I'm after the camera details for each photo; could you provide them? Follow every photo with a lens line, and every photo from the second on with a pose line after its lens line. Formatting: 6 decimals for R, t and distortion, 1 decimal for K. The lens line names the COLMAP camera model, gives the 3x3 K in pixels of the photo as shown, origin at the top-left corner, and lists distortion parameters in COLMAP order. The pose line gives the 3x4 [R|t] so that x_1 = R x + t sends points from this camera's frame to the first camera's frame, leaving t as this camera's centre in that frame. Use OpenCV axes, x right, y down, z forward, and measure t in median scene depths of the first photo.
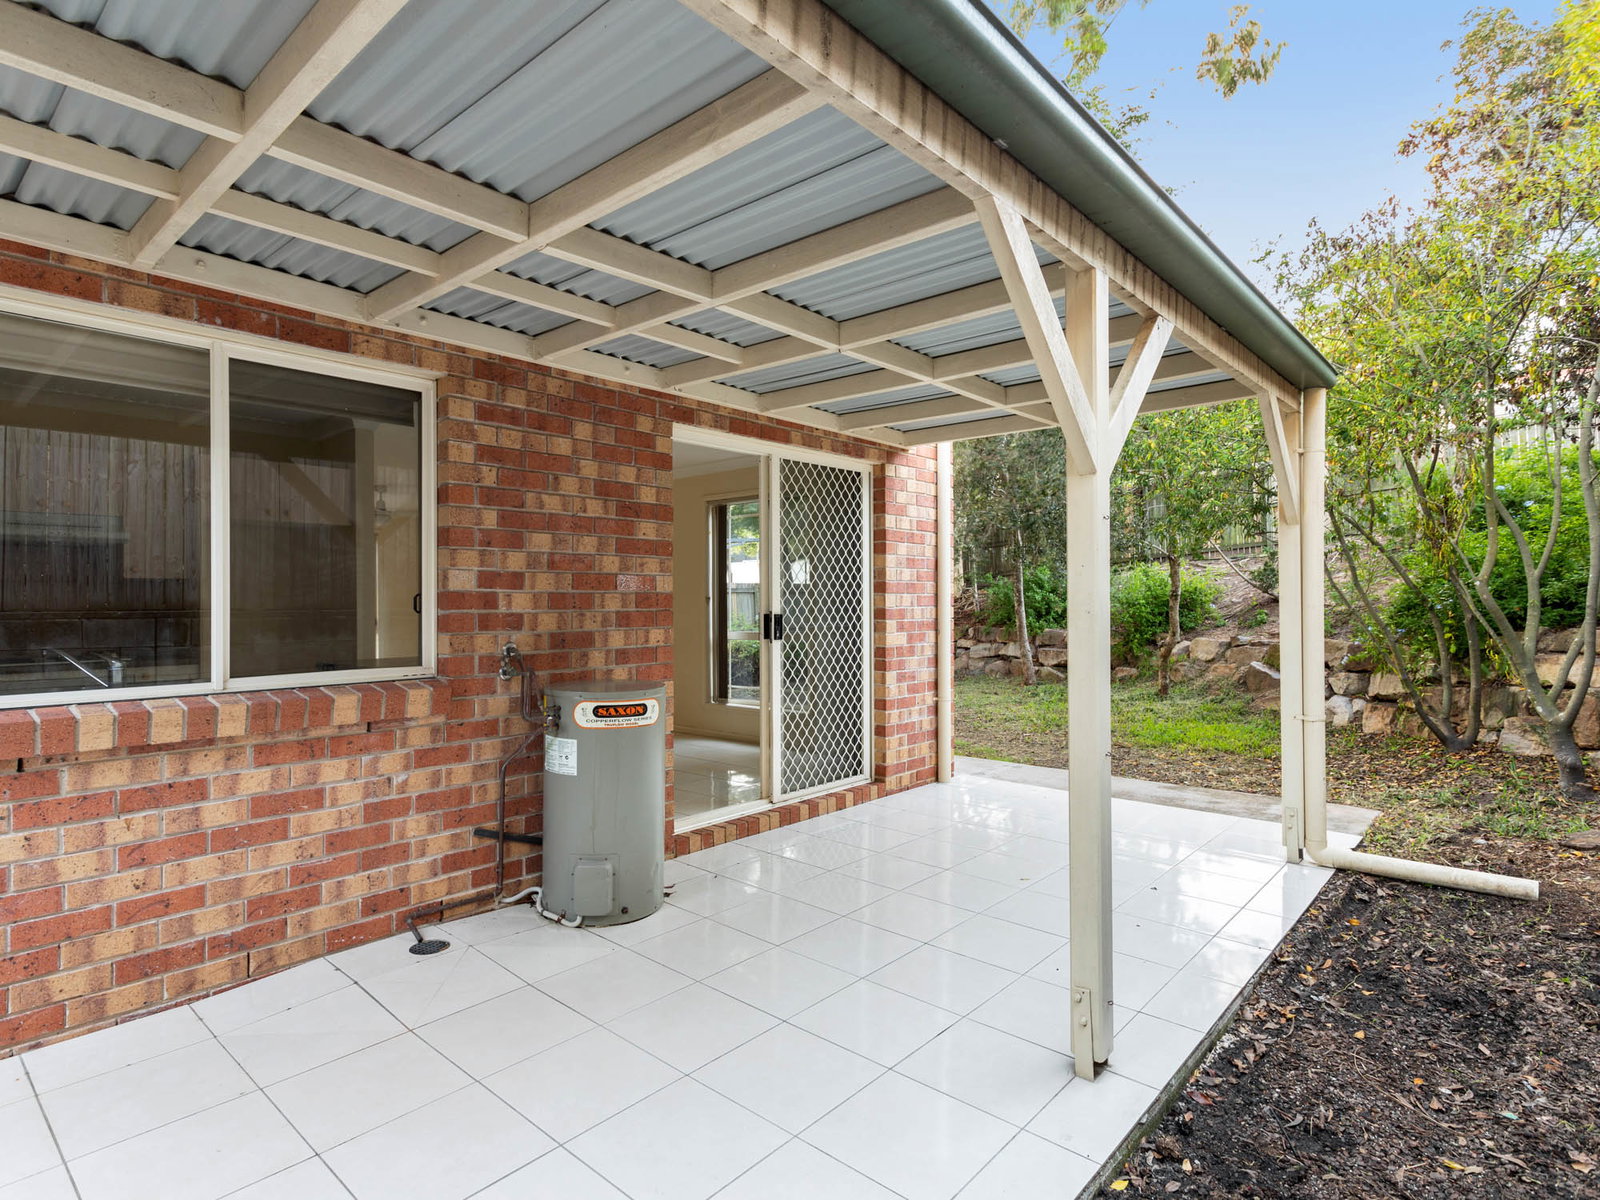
lens RADIAL K [[864.5, 0, 796.1], [0, 864.5, 597.9], [0, 0, 1]] dist [-0.002201, -0.001182]
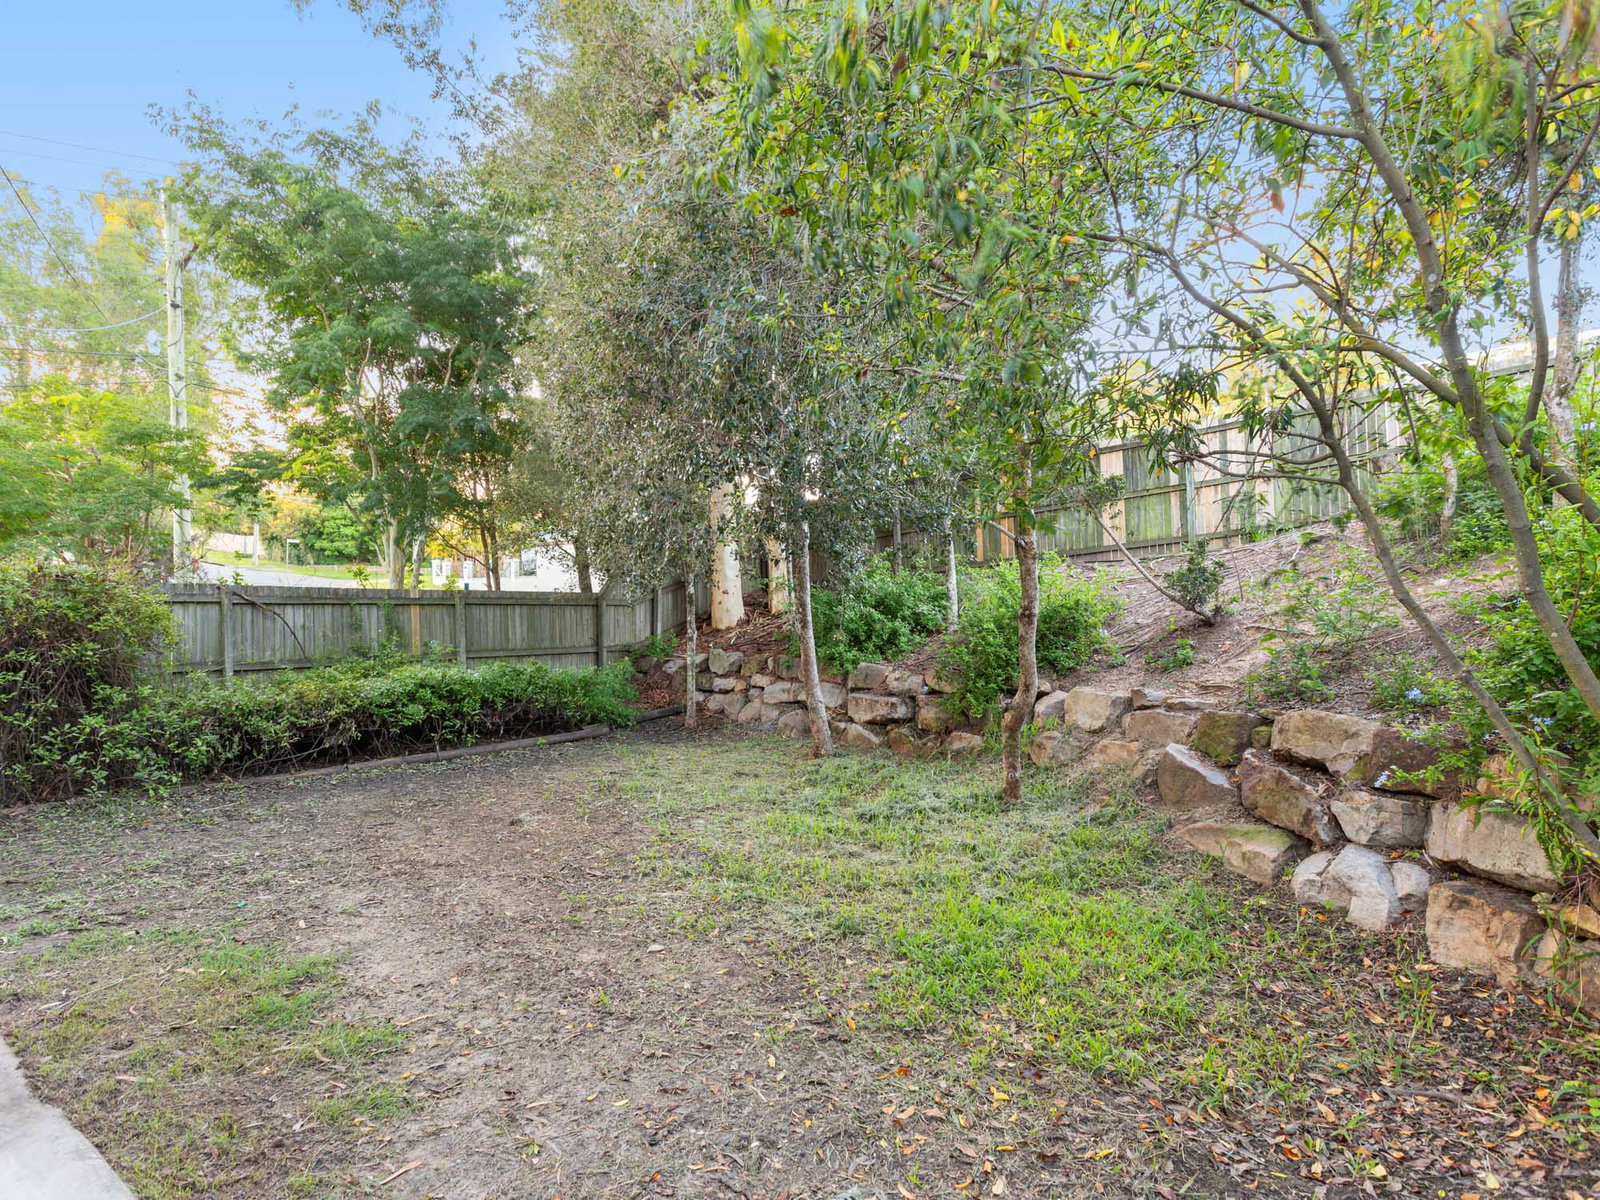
lens RADIAL K [[864.5, 0, 802.9], [0, 864.5, 601.3], [0, 0, 1]] dist [-0.002201, -0.001182]
pose [[0.996164, 0.005387, 0.087338, 0.240163], [-0.004651, 0.999952, -0.008630, -0.005757], [-0.087380, 0.008191, 0.996141, 0.457695]]
